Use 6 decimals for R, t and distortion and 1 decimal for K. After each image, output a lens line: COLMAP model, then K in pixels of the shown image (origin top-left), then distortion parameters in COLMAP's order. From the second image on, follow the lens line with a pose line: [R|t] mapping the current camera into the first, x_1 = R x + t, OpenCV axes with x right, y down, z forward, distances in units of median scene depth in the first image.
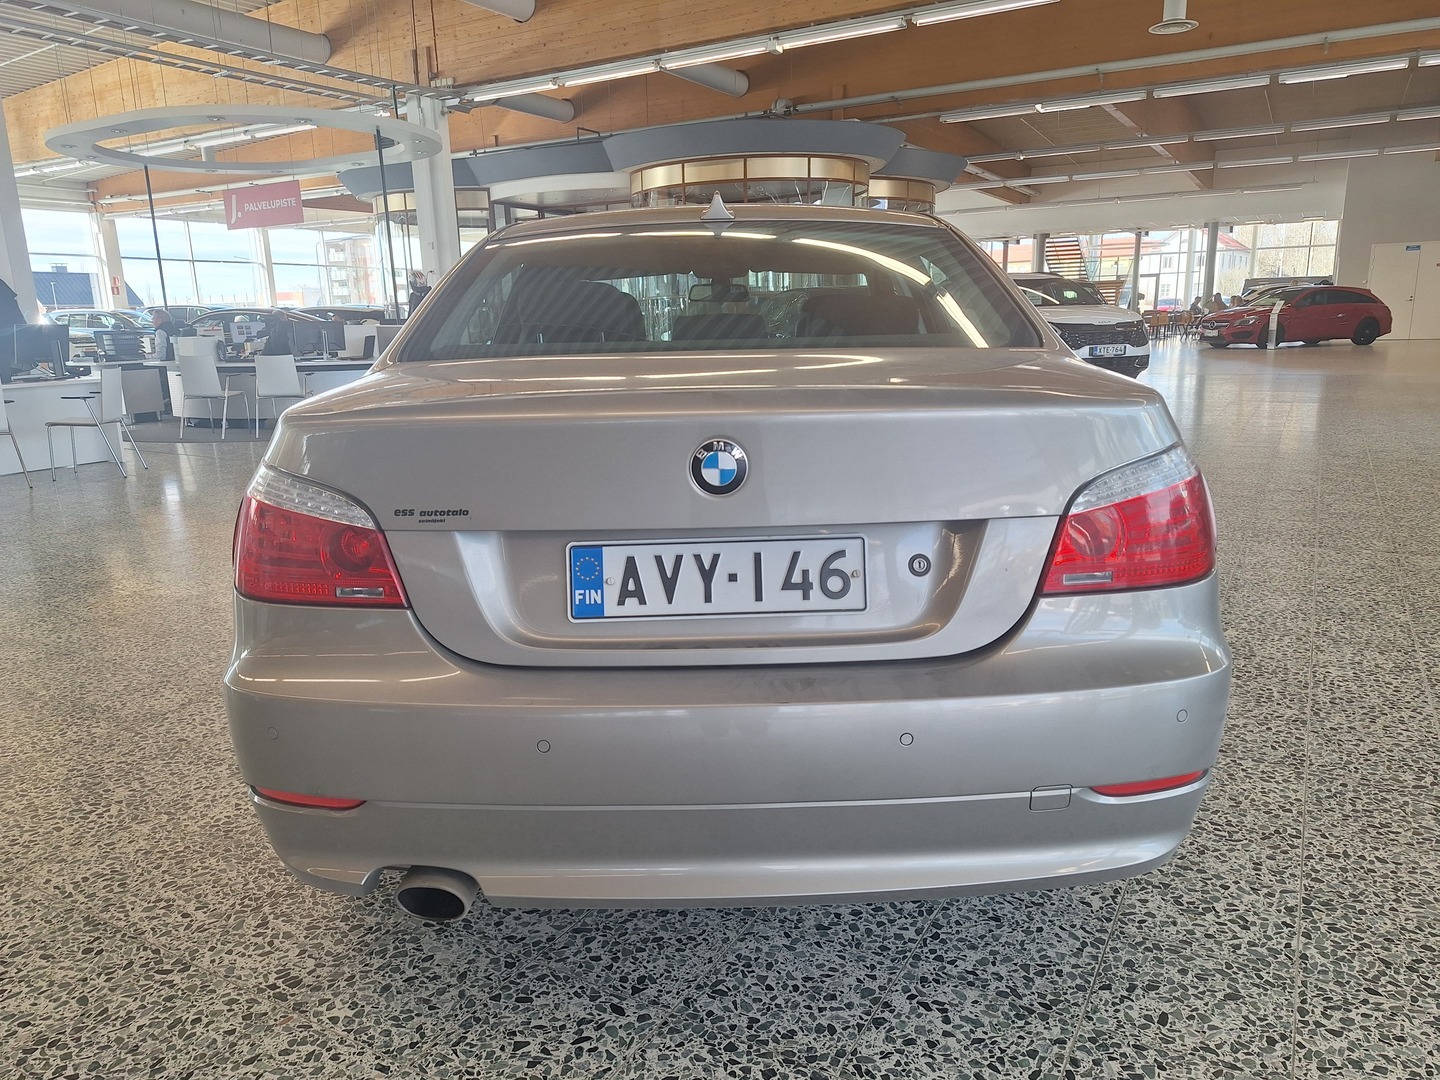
lens RADIAL K [[1002.3, 0, 729.7], [0, 1002.3, 531.2], [0, 0, 1]] dist [0.053264, -0.054464]
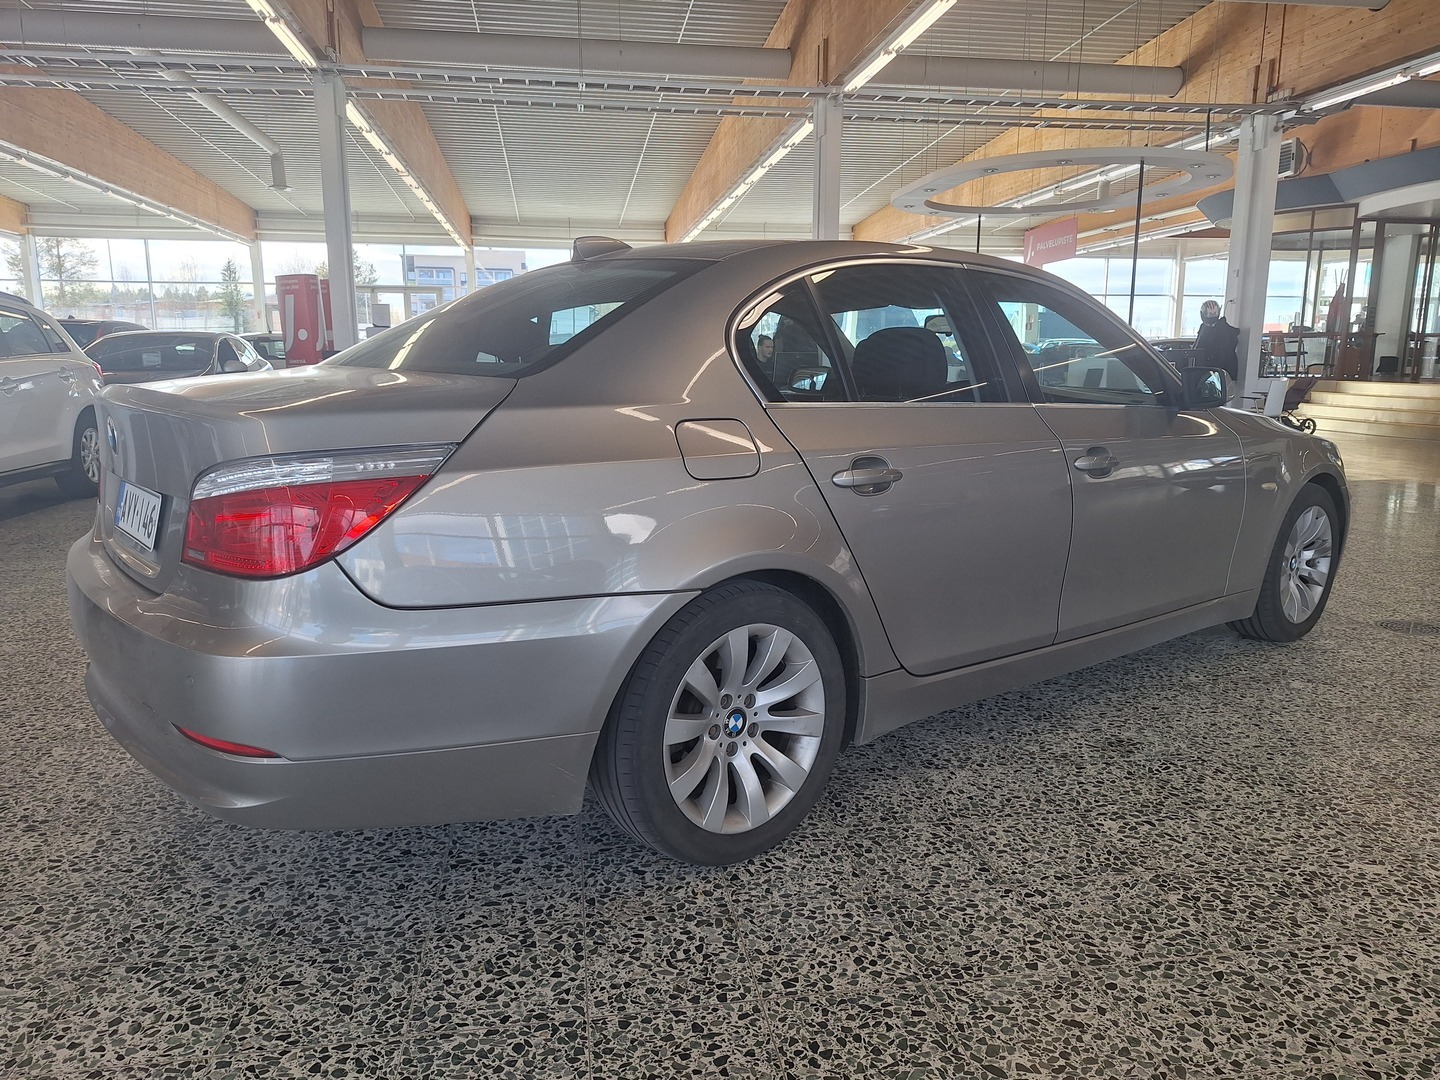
lens RADIAL K [[1002.3, 0, 739.0], [0, 1002.3, 552.6], [0, 0, 1]] dist [0.053264, -0.054464]
pose [[0.636059, 0.170161, -0.752644, 0.171382], [-0.177301, 0.981514, 0.072068, -0.016851], [0.750995, 0.087605, 0.654471, 0.069226]]
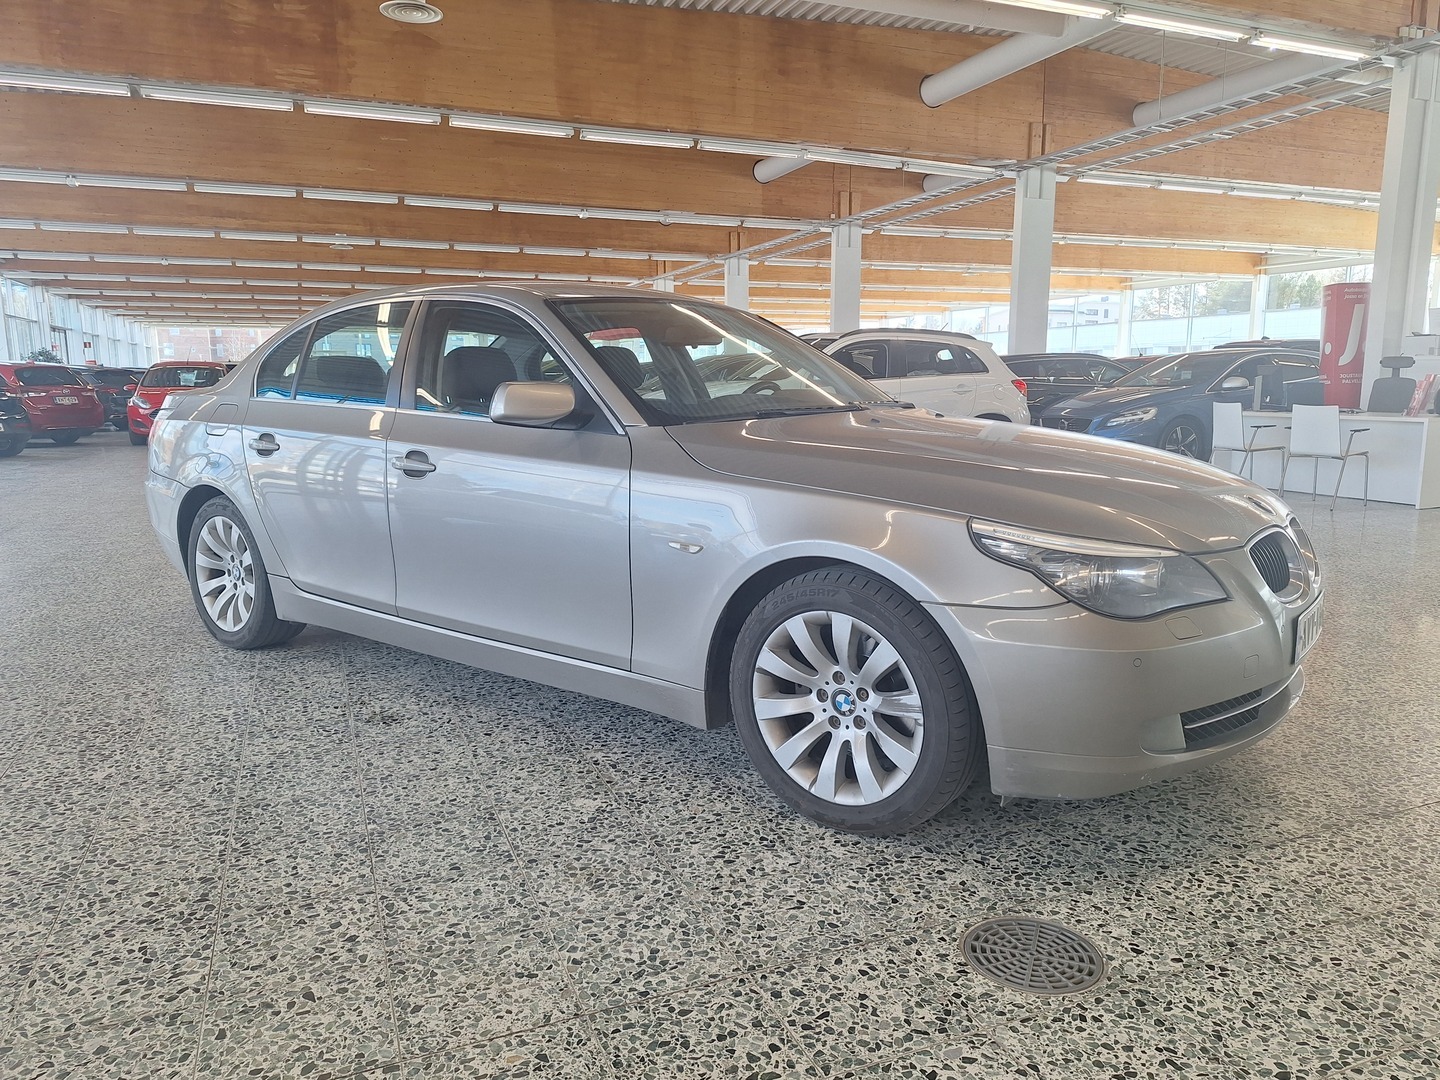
lens RADIAL K [[1002.3, 0, 731.9], [0, 1002.3, 547.2], [0, 0, 1]] dist [0.053264, -0.054464]
pose [[-0.604282, 0.157486, -0.781052, 0.196939], [-0.142924, 0.942946, 0.300707, -0.093848], [0.783847, 0.293343, -0.547297, 0.442024]]
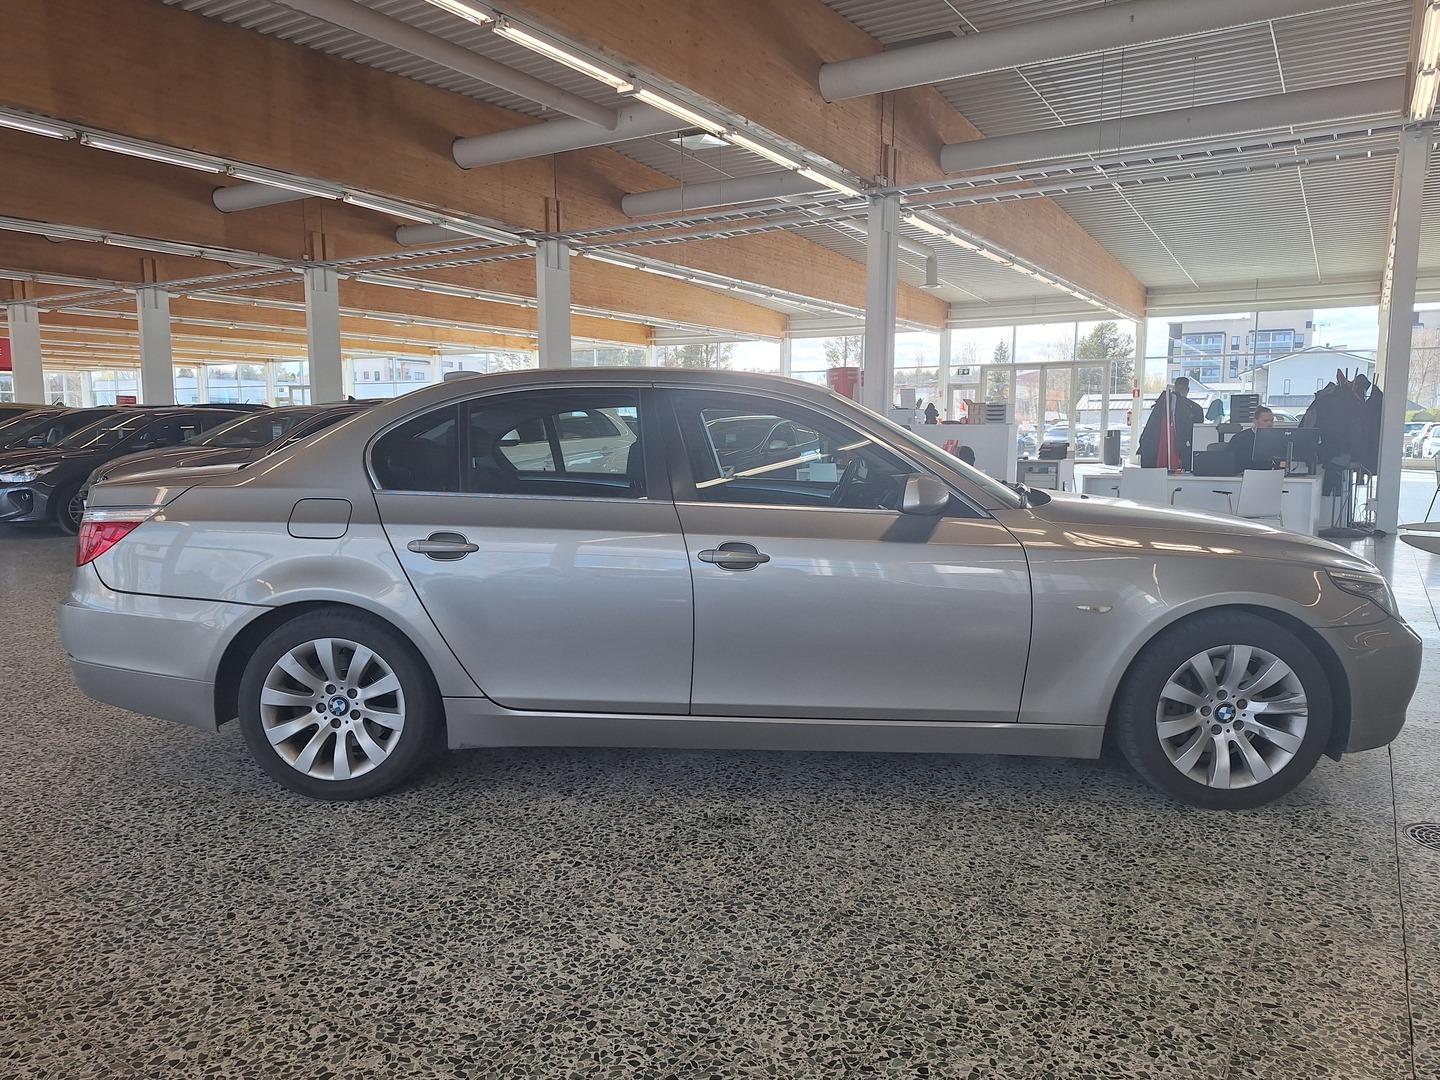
lens RADIAL K [[1002.3, 0, 741.5], [0, 1002.3, 550.8], [0, 0, 1]] dist [0.053264, -0.054464]
pose [[-0.024843, 0.145667, -0.989022, 0.280719], [-0.206340, 0.967277, 0.147647, -0.067487], [0.978165, 0.207742, 0.006027, 0.256103]]
